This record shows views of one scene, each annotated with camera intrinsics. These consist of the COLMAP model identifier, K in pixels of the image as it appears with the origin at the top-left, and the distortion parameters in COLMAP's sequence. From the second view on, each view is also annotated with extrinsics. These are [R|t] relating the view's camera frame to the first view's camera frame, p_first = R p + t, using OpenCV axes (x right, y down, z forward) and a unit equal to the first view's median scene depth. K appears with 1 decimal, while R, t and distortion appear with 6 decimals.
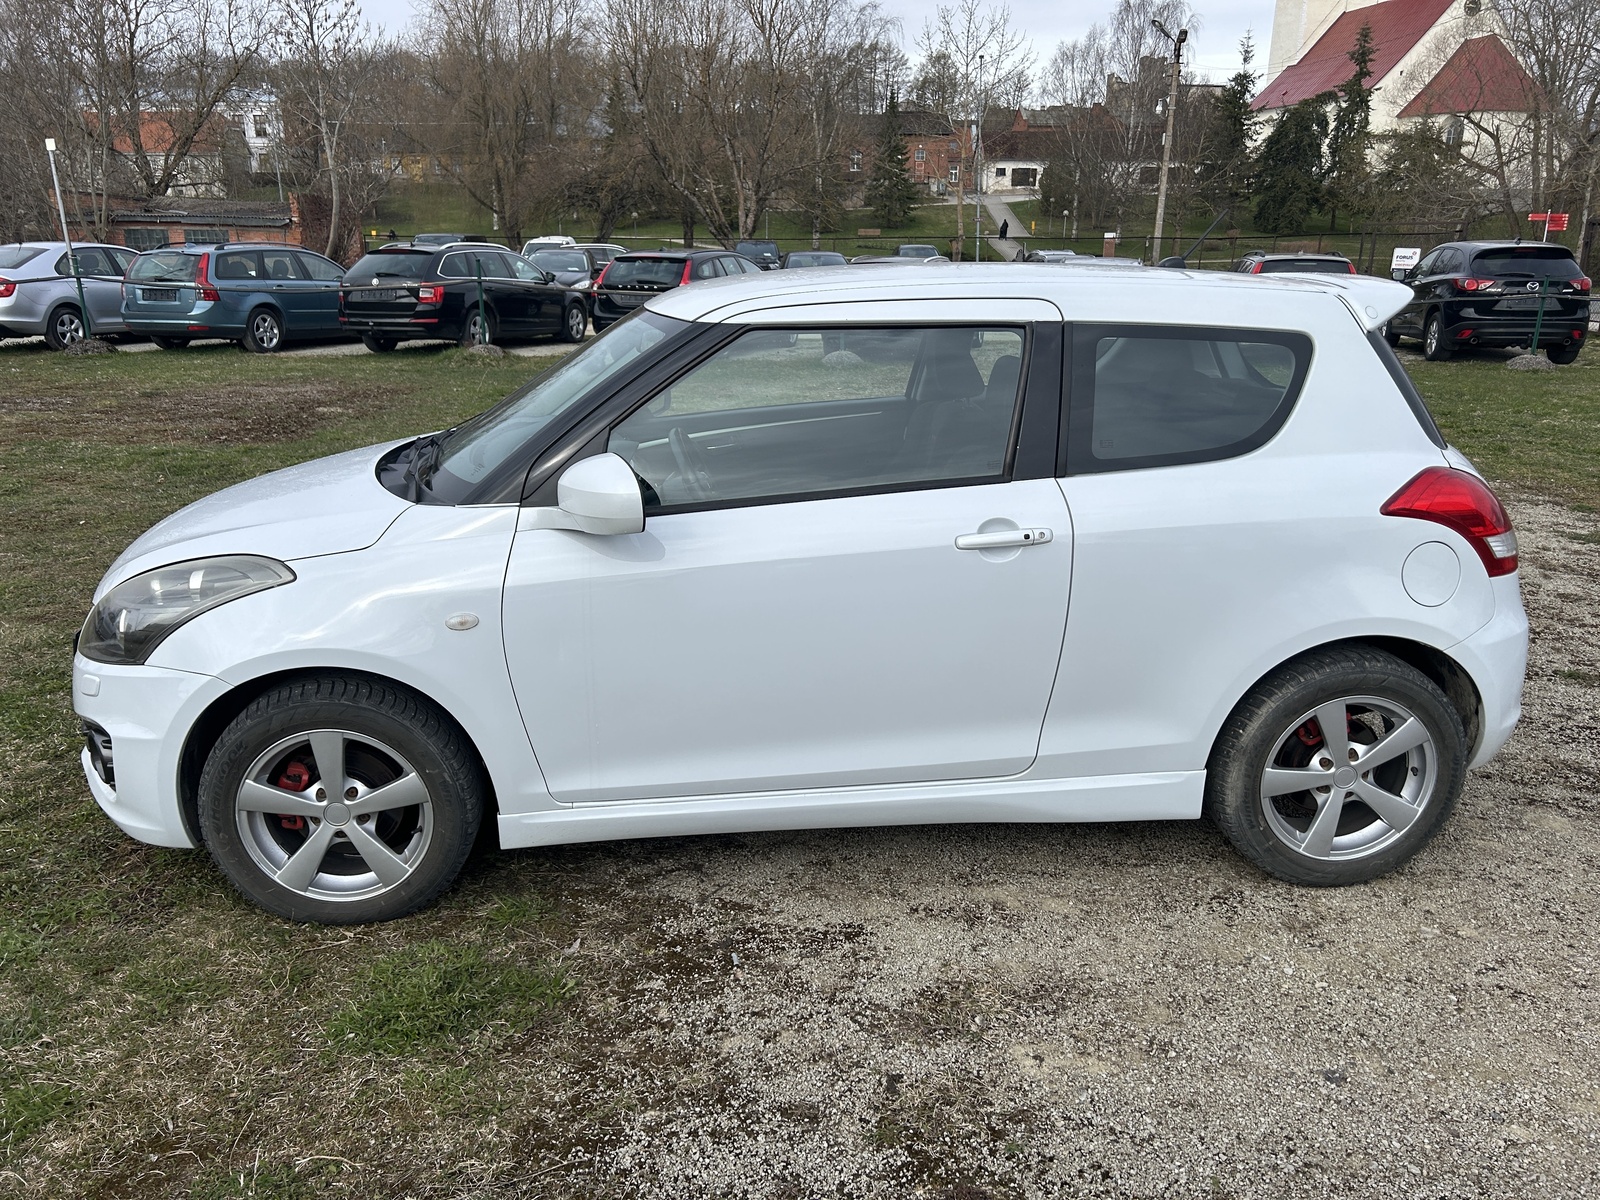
lens RADIAL K [[1215.3, 0, 808.5], [0, 1215.3, 619.1], [0, 0, 1]] dist [0.022742, -0.015643]
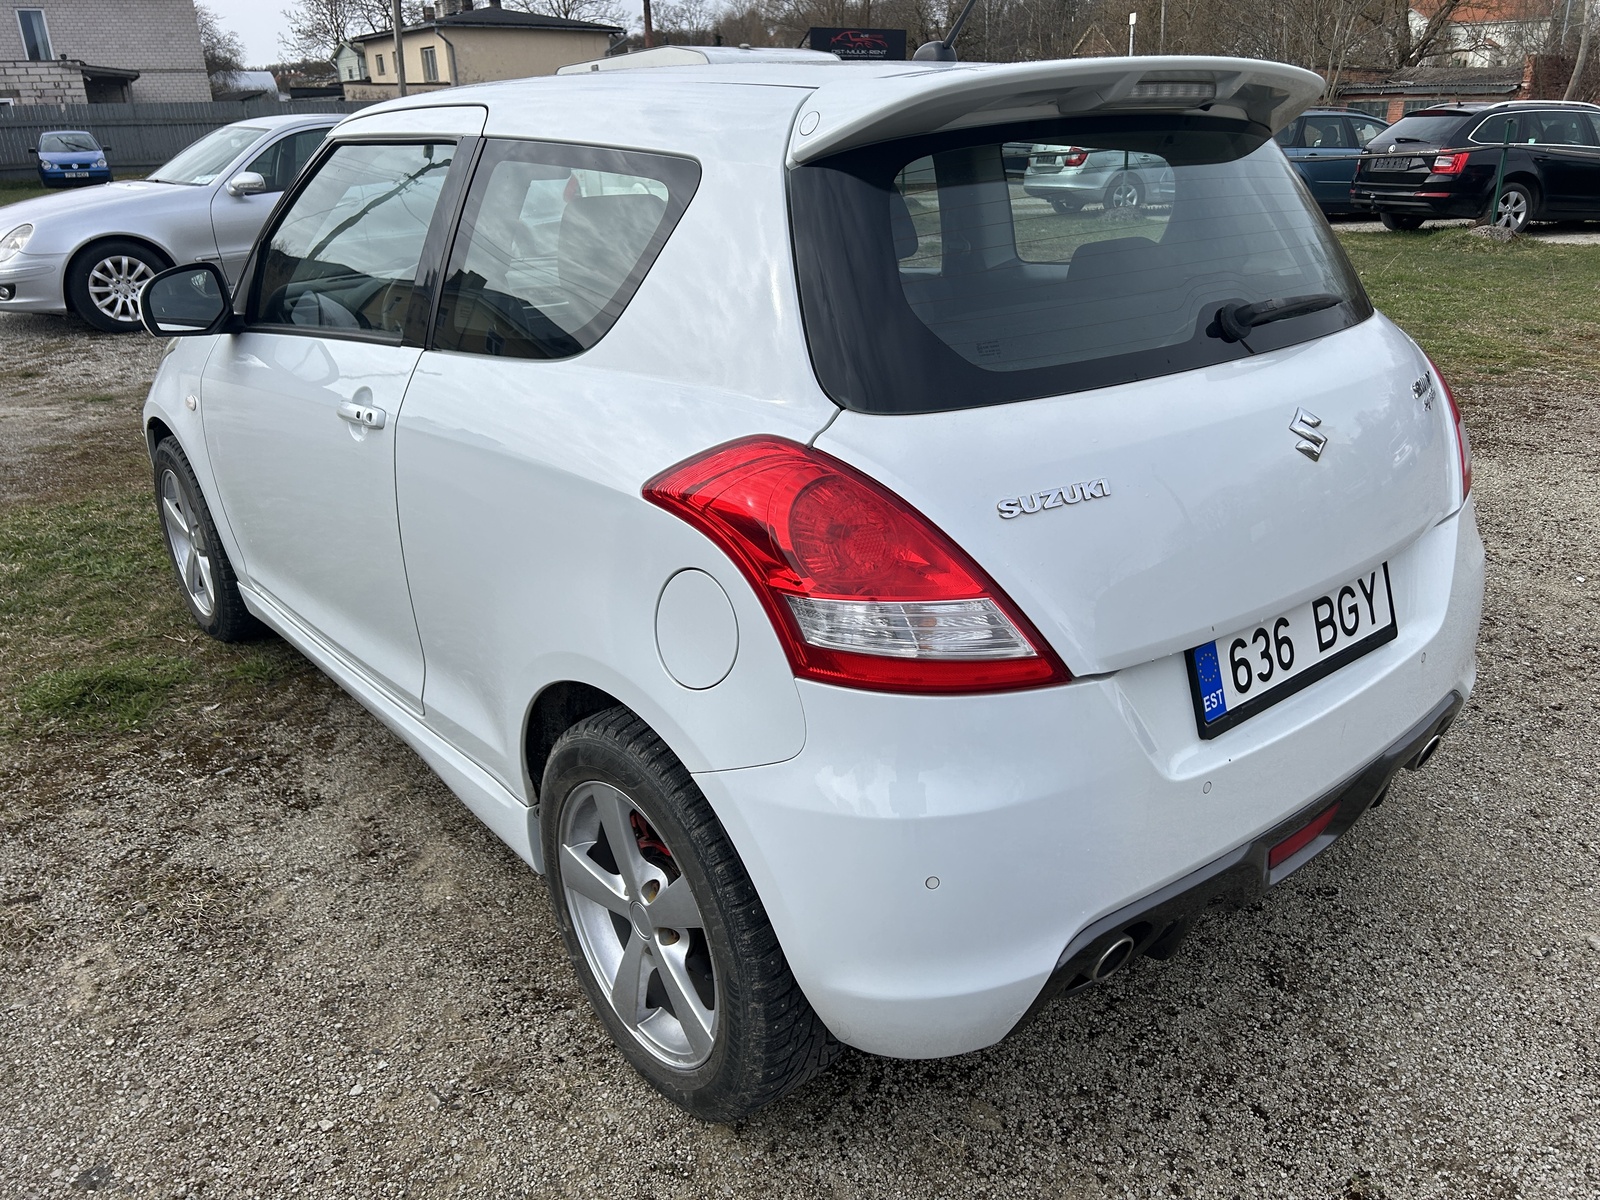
lens RADIAL K [[1215.3, 0, 808.5], [0, 1215.3, 619.1], [0, 0, 1]] dist [0.022742, -0.015643]
pose [[0.566297, 0.293935, -0.770007, 0.914201], [-0.225219, 0.953876, 0.198487, -0.151220], [0.792833, 0.061017, 0.606376, 0.701351]]
